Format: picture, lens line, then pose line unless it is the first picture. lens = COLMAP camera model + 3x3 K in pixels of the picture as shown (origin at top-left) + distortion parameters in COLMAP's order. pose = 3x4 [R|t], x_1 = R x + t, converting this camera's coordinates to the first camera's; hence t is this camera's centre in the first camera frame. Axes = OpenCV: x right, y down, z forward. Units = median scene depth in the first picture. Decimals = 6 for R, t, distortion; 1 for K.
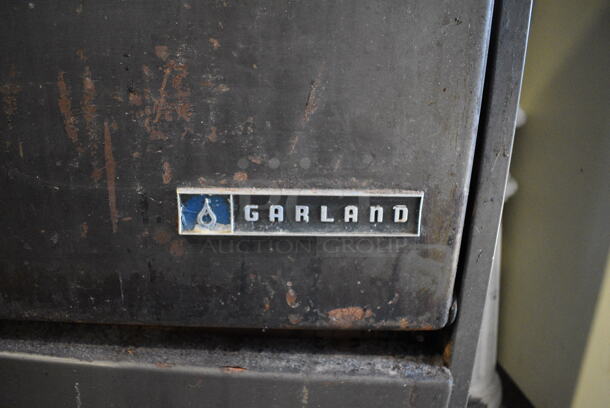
lens RADIAL K [[467.5, 0, 286.7], [0, 467.5, 202.6], [0, 0, 1]] dist [-0.092240, 0.013726]
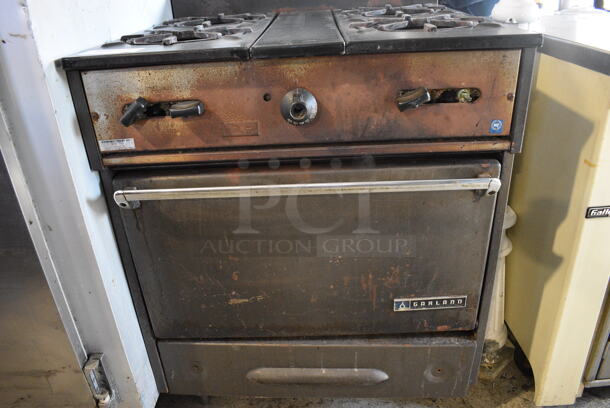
lens RADIAL K [[467.5, 0, 303.6], [0, 467.5, 203.1], [0, 0, 1]] dist [-0.092240, 0.013726]
pose [[0.995459, -0.059174, -0.074568, -0.579627], [0.072000, 0.980446, 0.183146, -1.348941], [0.062272, -0.187683, 0.980254, -2.170522]]
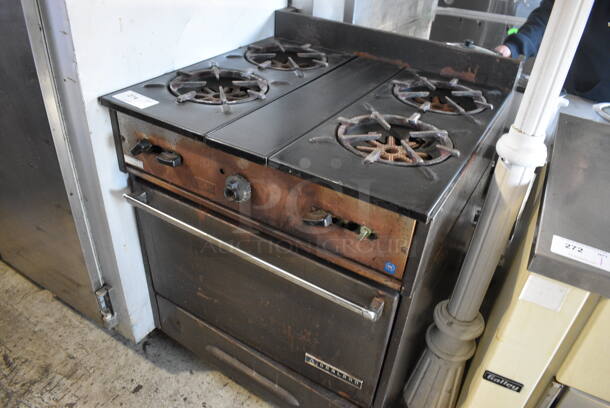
lens RADIAL K [[467.5, 0, 306.1], [0, 467.5, 204.1], [0, 0, 1]] dist [-0.092240, 0.013726]
pose [[0.849674, 0.314933, -0.422932, 1.003657], [-0.180251, 0.927211, 0.328313, -2.429563], [0.495544, -0.202725, 0.844594, -2.017021]]
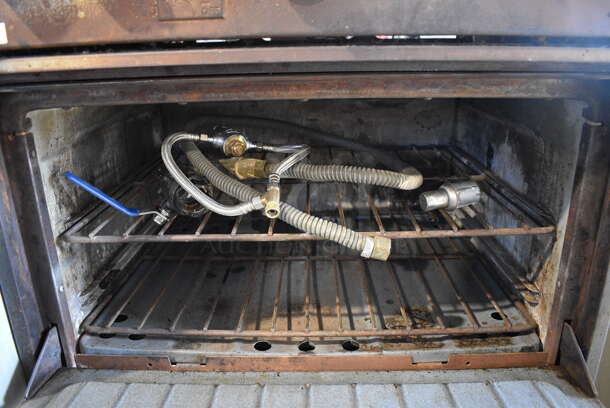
lens RADIAL K [[467.5, 0, 305.3], [0, 467.5, 203.0], [0, 0, 1]] dist [-0.092240, 0.013726]
pose [[0.998601, -0.033813, -0.040661, -0.713180], [0.035755, 0.998207, 0.048014, -0.731175], [0.038964, -0.049400, 0.998019, -0.965555]]
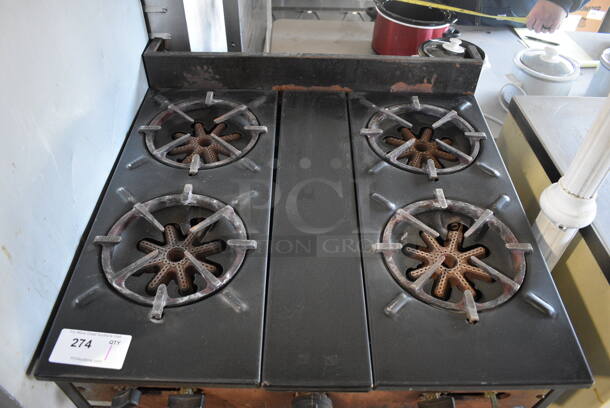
lens RADIAL K [[467.5, 0, 303.8], [0, 467.5, 206.3], [0, 0, 1]] dist [-0.092240, 0.013726]
pose [[0.999517, 0.010396, -0.029278, -0.751229], [0.005505, 0.868188, 0.496204, -3.413562], [0.030577, -0.496126, 0.867712, -1.046628]]
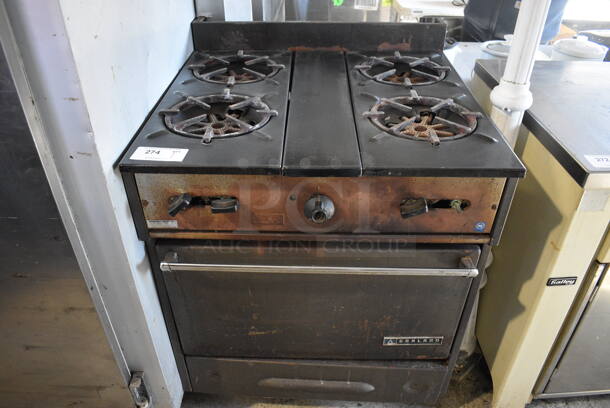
lens RADIAL K [[467.5, 0, 303.3], [0, 467.5, 203.6], [0, 0, 1]] dist [-0.092240, 0.013726]
pose [[0.998540, -0.004658, -0.053822, -0.704308], [0.022099, 0.944328, 0.328262, -2.457527], [0.049296, -0.328972, 0.943052, -2.470712]]
